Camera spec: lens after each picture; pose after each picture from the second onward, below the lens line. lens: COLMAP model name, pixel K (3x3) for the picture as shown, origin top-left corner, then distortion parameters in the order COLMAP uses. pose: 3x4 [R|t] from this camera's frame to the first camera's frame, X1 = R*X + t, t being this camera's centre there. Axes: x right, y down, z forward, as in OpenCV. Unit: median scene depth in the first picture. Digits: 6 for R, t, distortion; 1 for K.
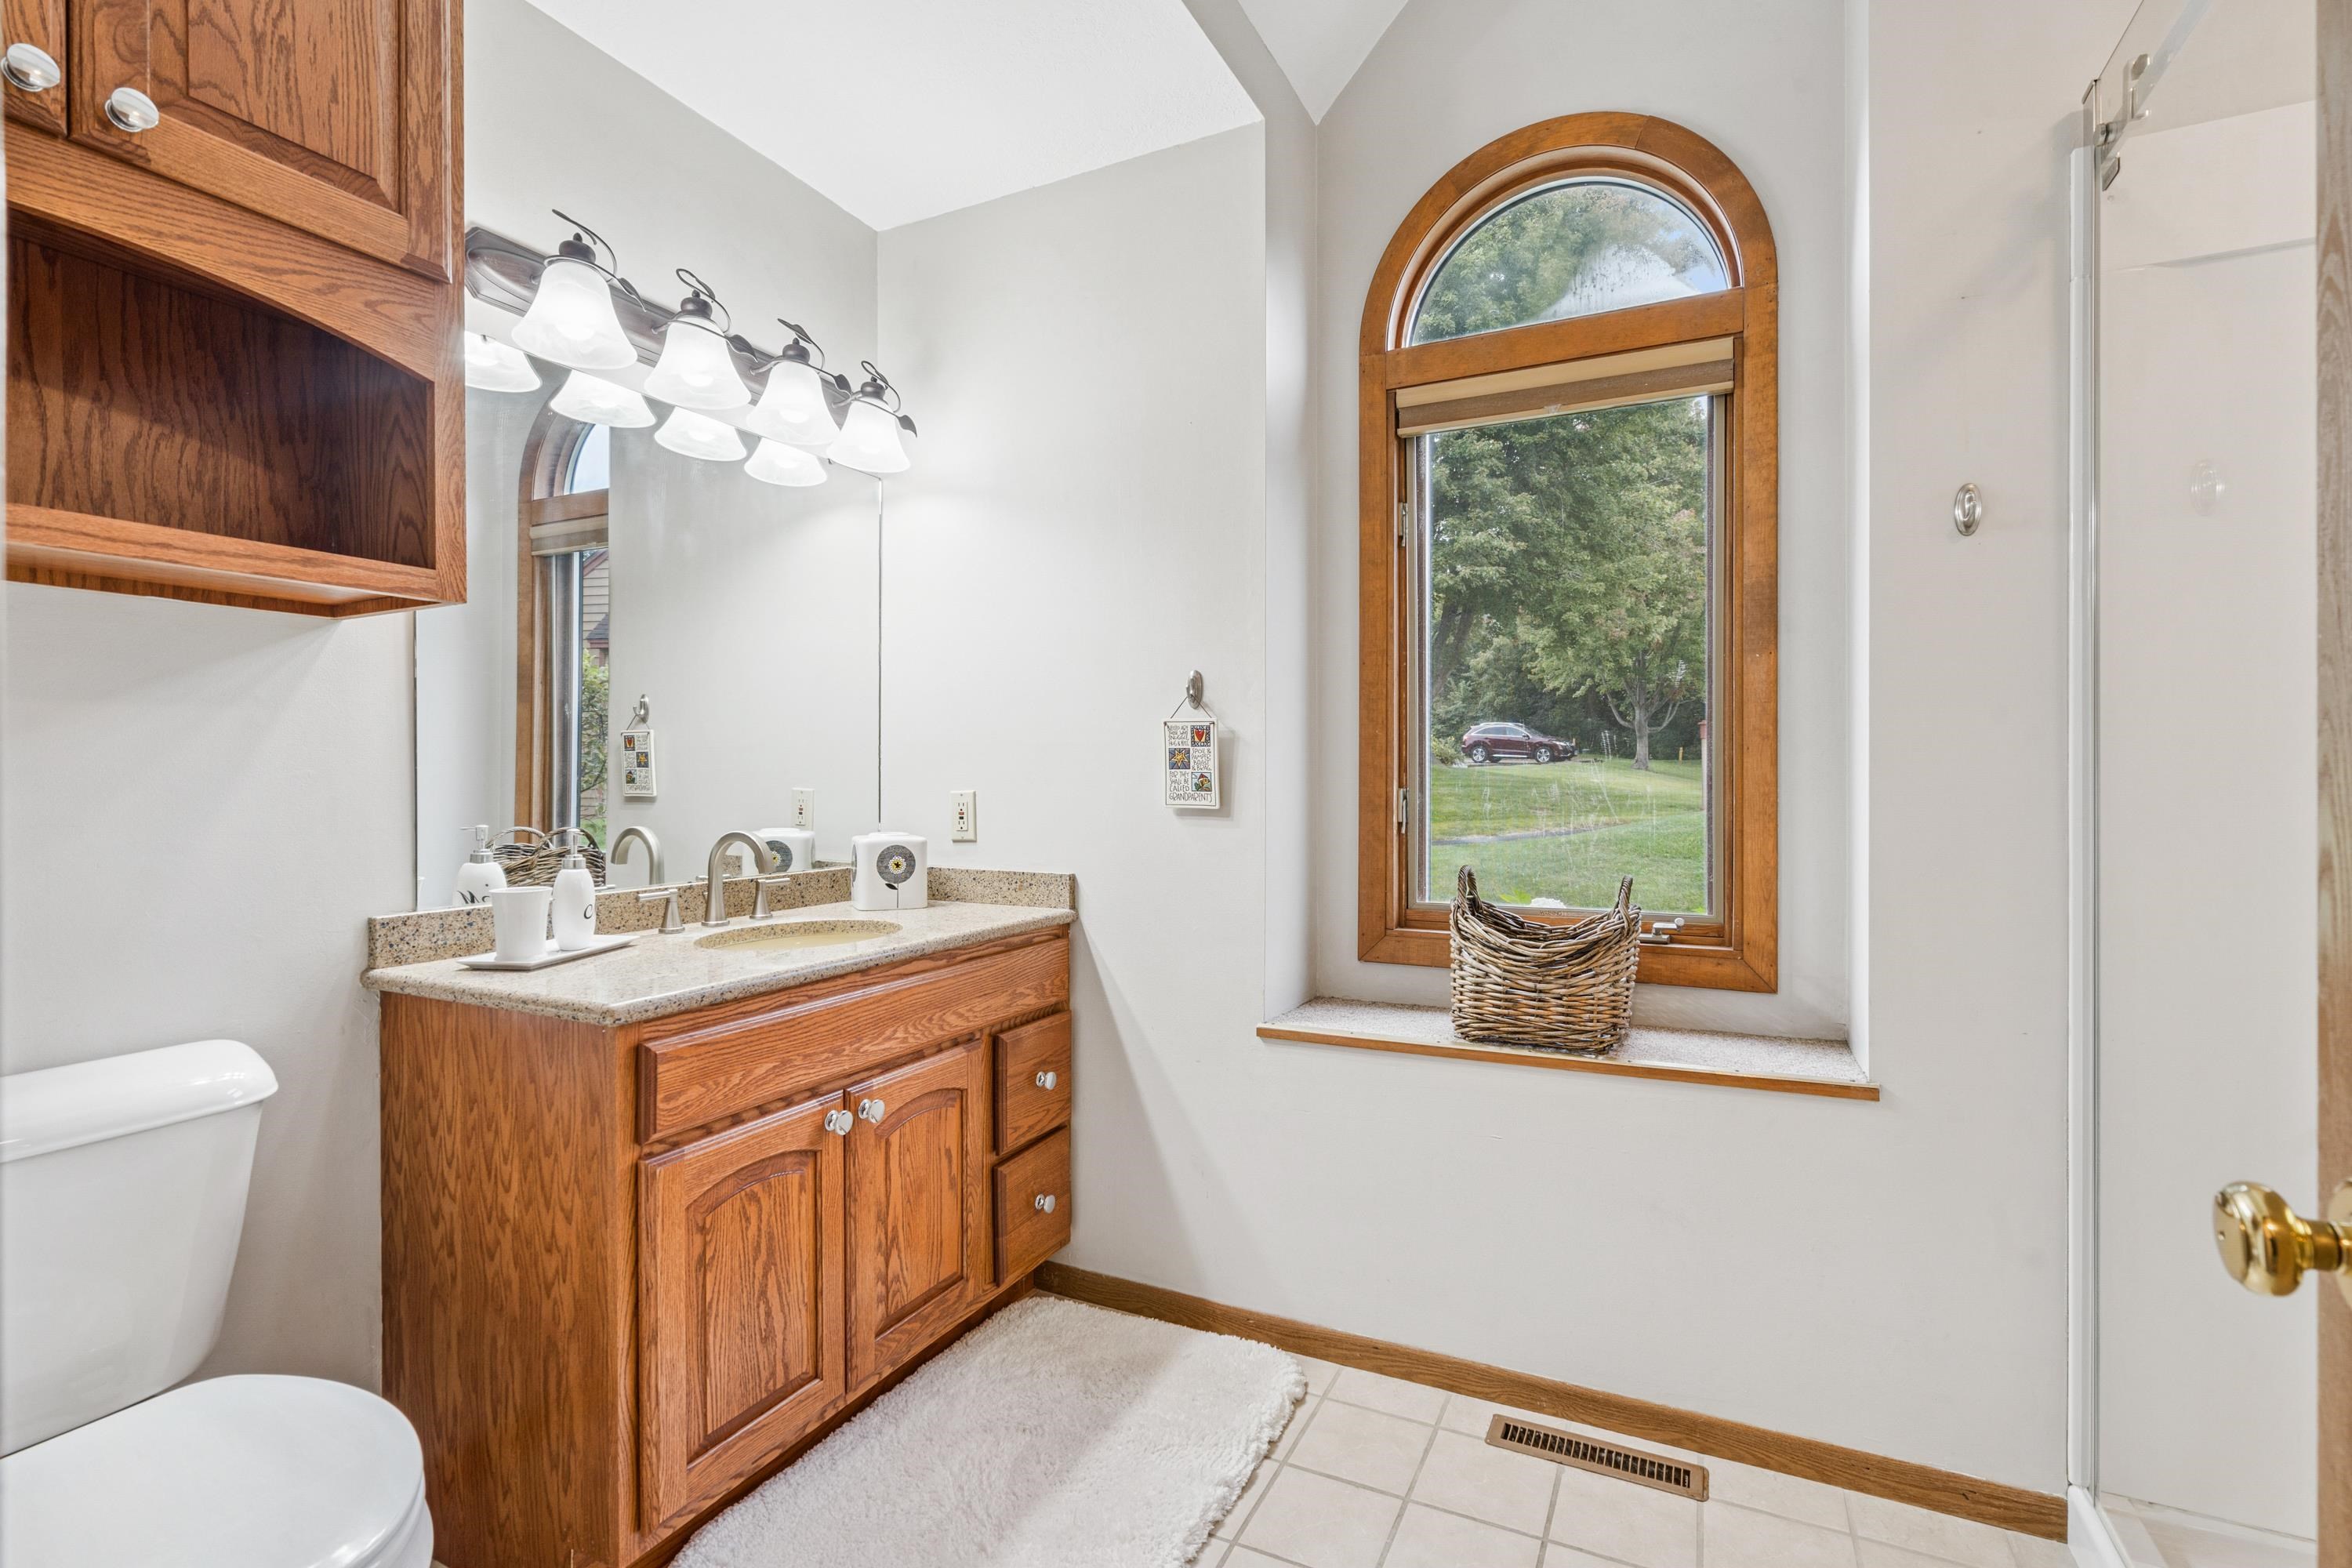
lens RADIAL K [[1081.9, 0, 1176.0], [0, 1081.9, 784.0], [0, 0, 1]] dist [-0.000512, 0.000240]
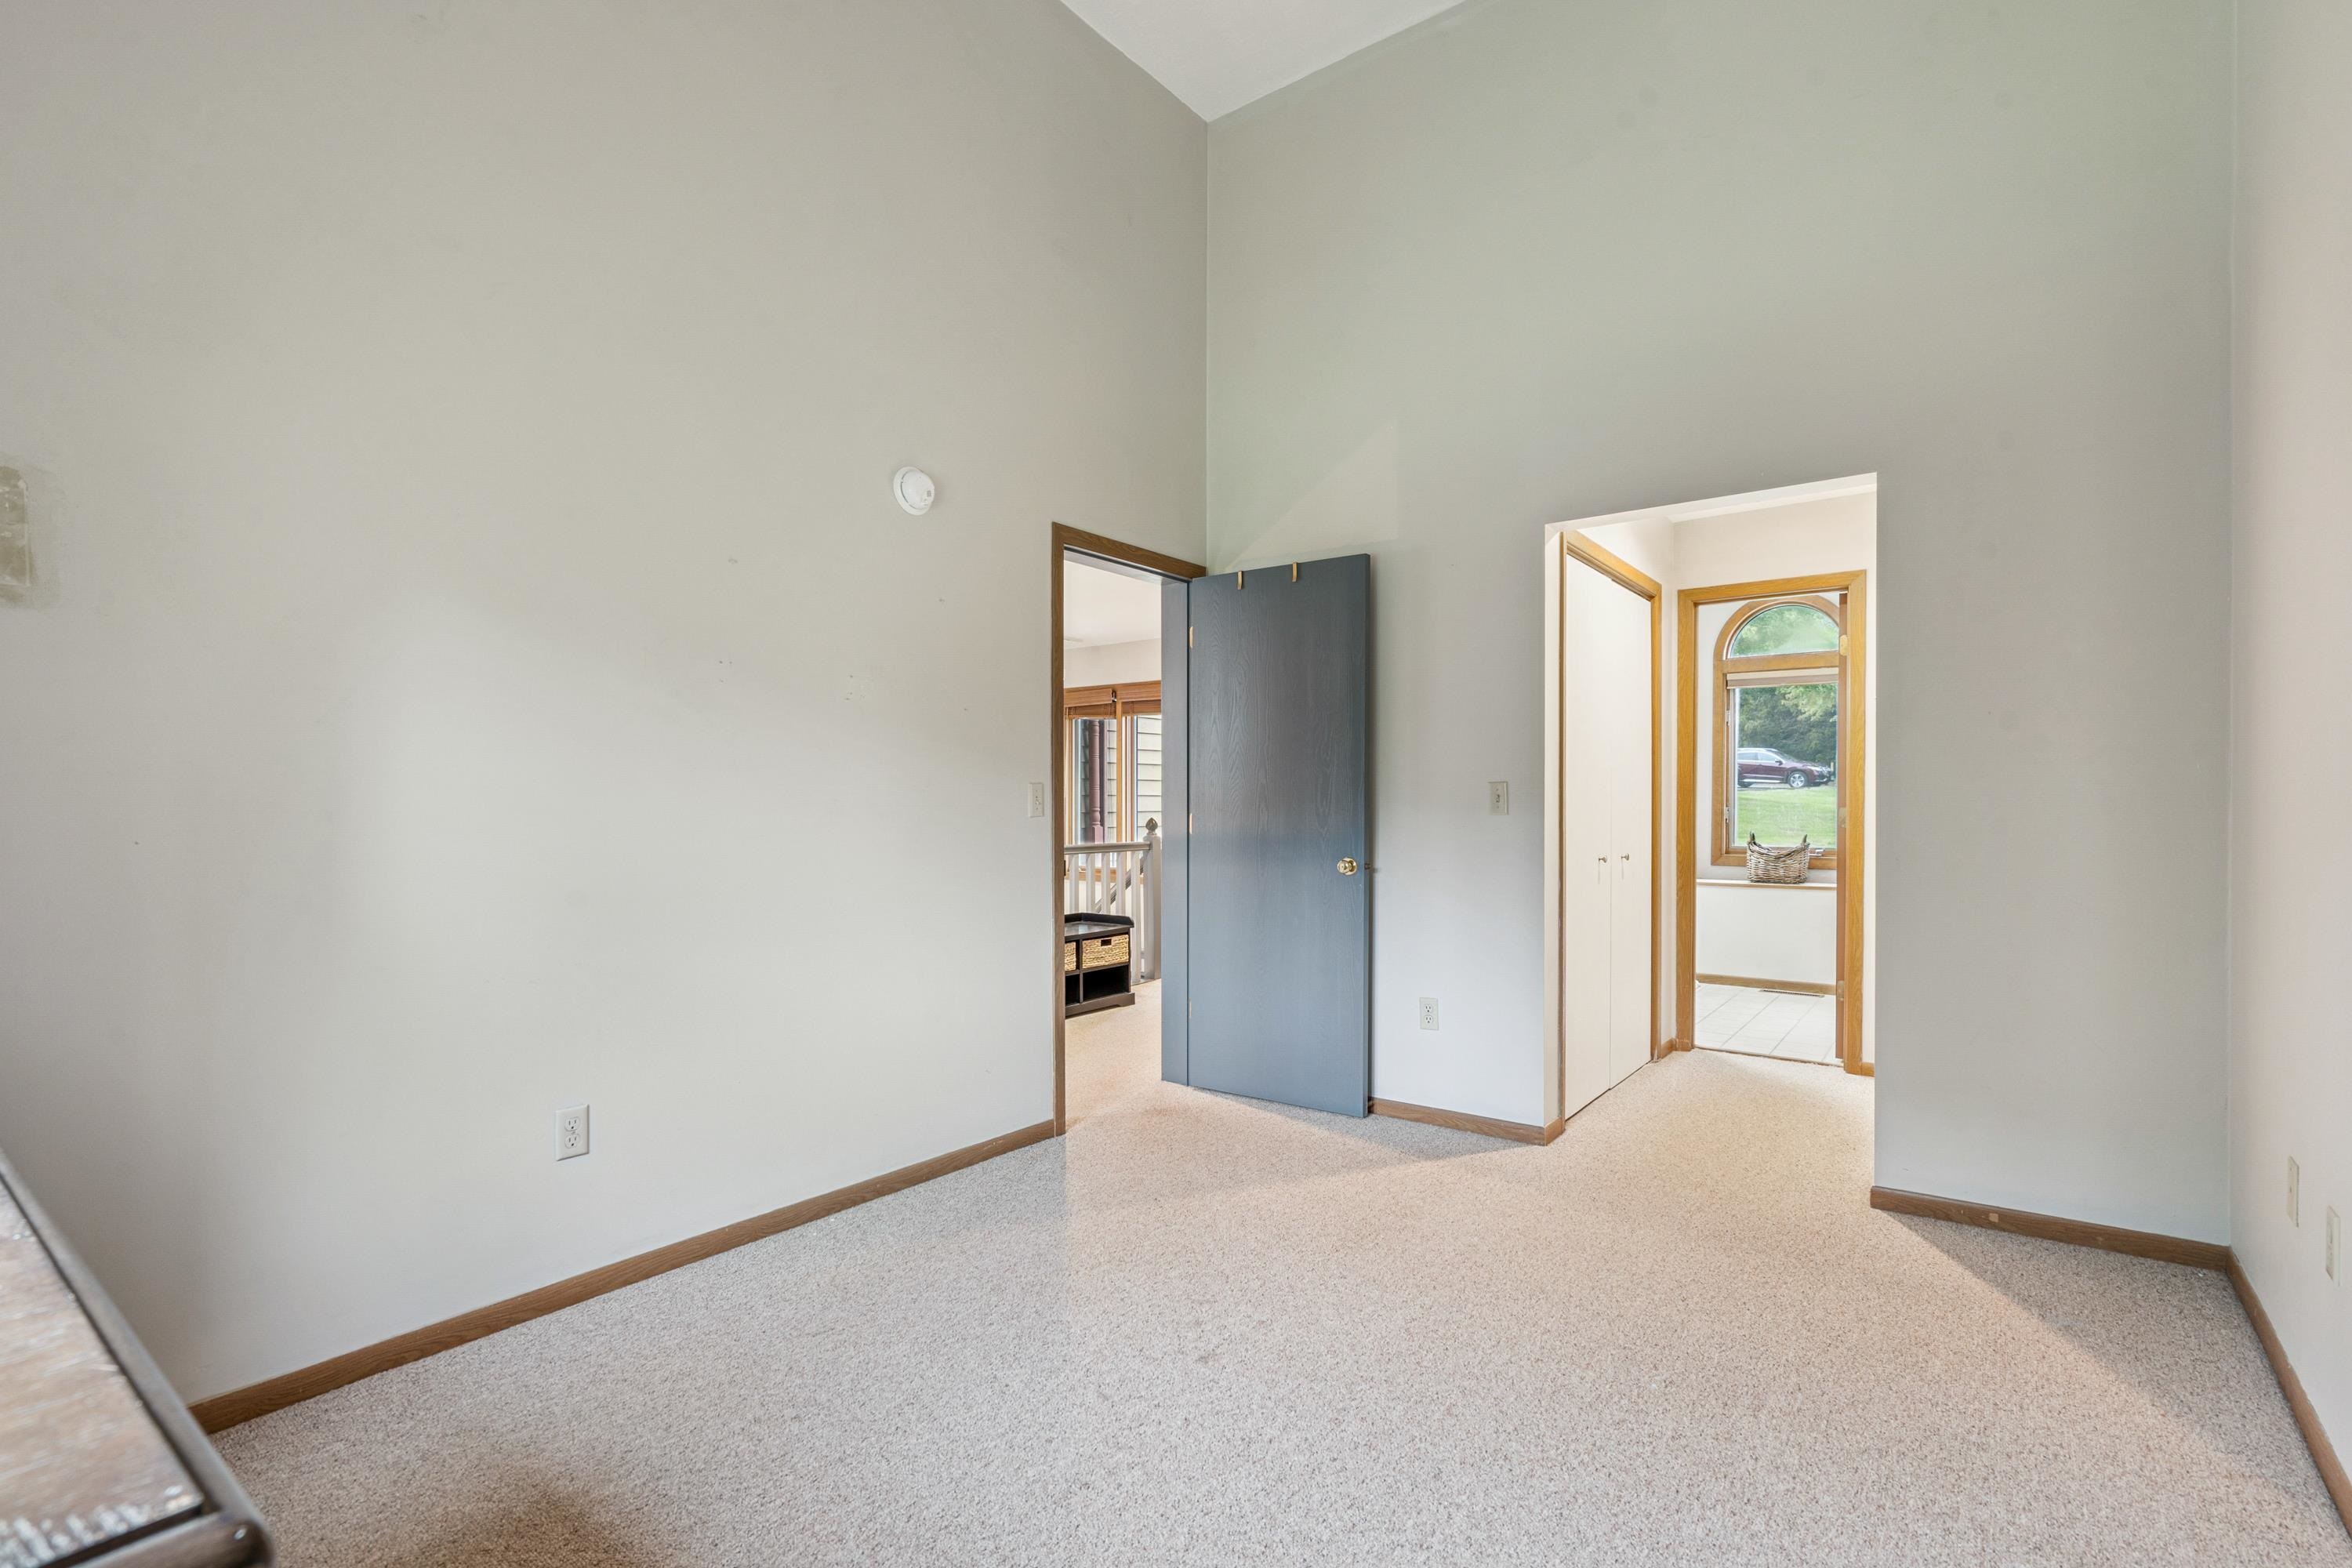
lens RADIAL K [[1097.2, 0, 1180.4], [0, 1097.2, 807.8], [0, 0, 1]] dist [-0.000697, -0.000039]
pose [[0.982498, 0.006232, -0.186170, -0.703584], [-0.005925, 0.999980, 0.002203, 0.008382], [0.186180, -0.001062, 0.982515, -2.231402]]
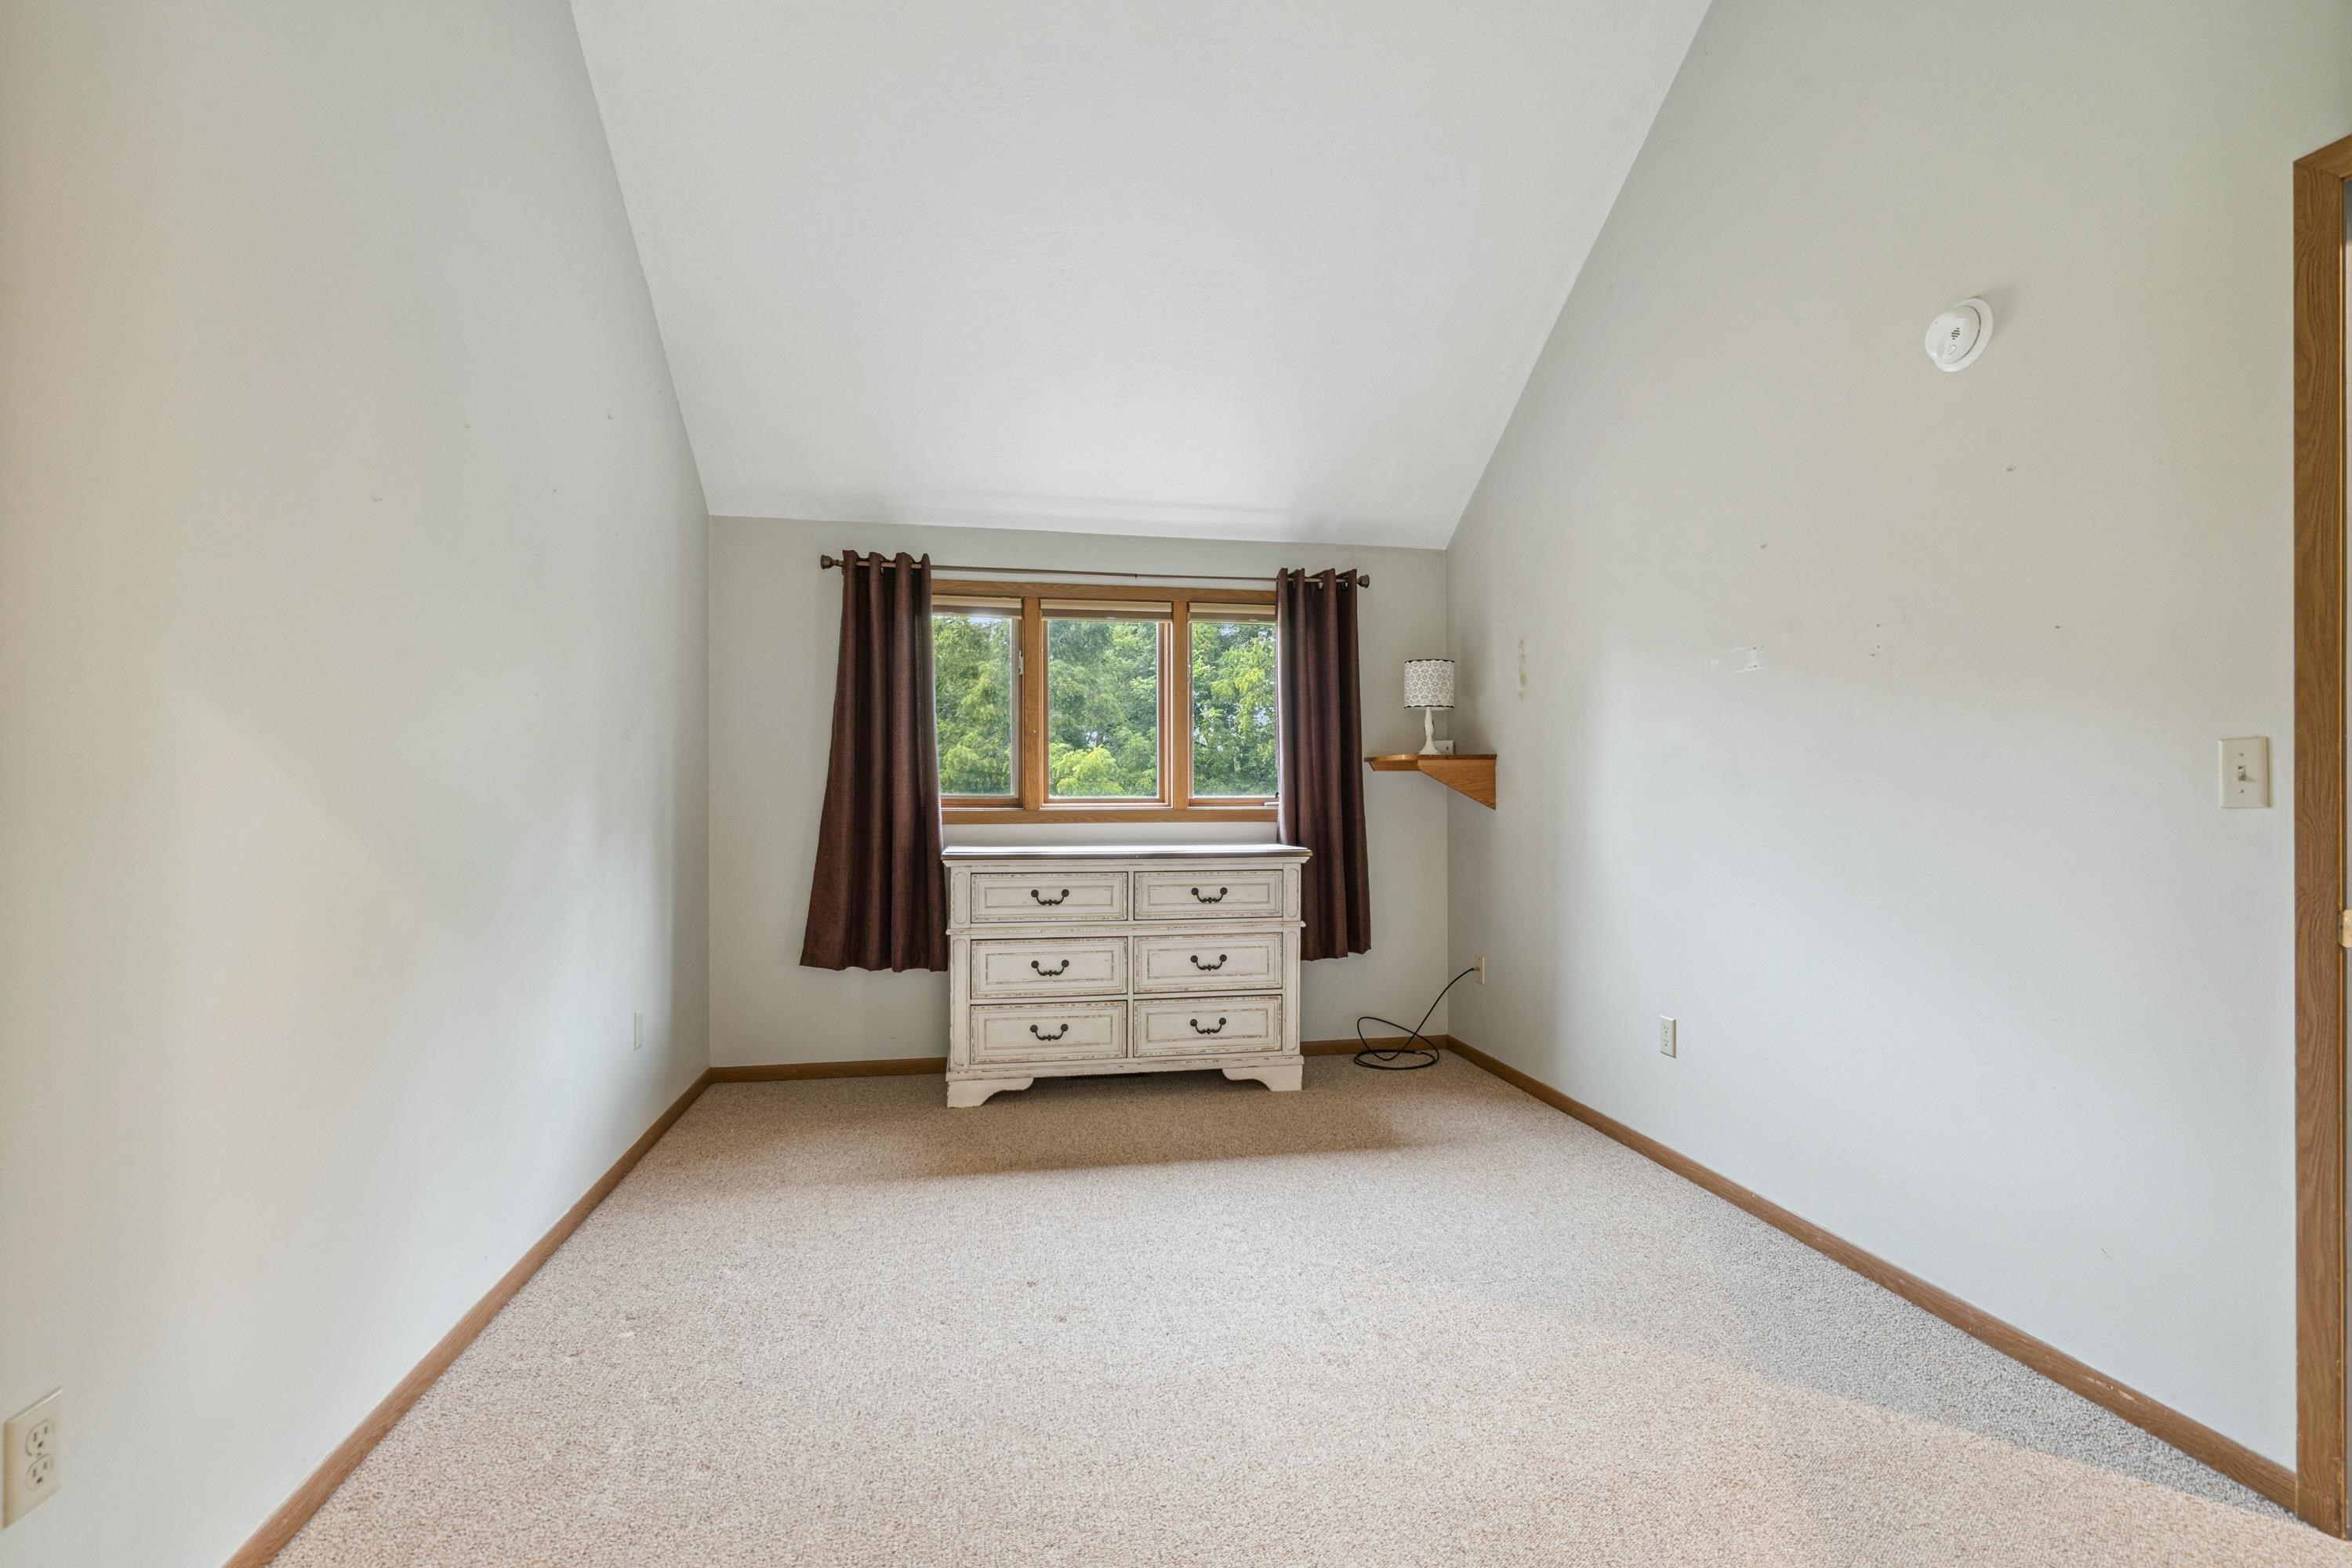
lens RADIAL K [[1081.9, 0, 1176.0], [0, 1081.9, 784.0], [0, 0, 1]] dist [-0.000512, 0.000240]
pose [[-0.802390, 0.001255, -0.596799, 1.413426], [0.000811, 0.999999, 0.001012, 0.007032], [0.596800, 0.000328, -0.802390, 4.270445]]
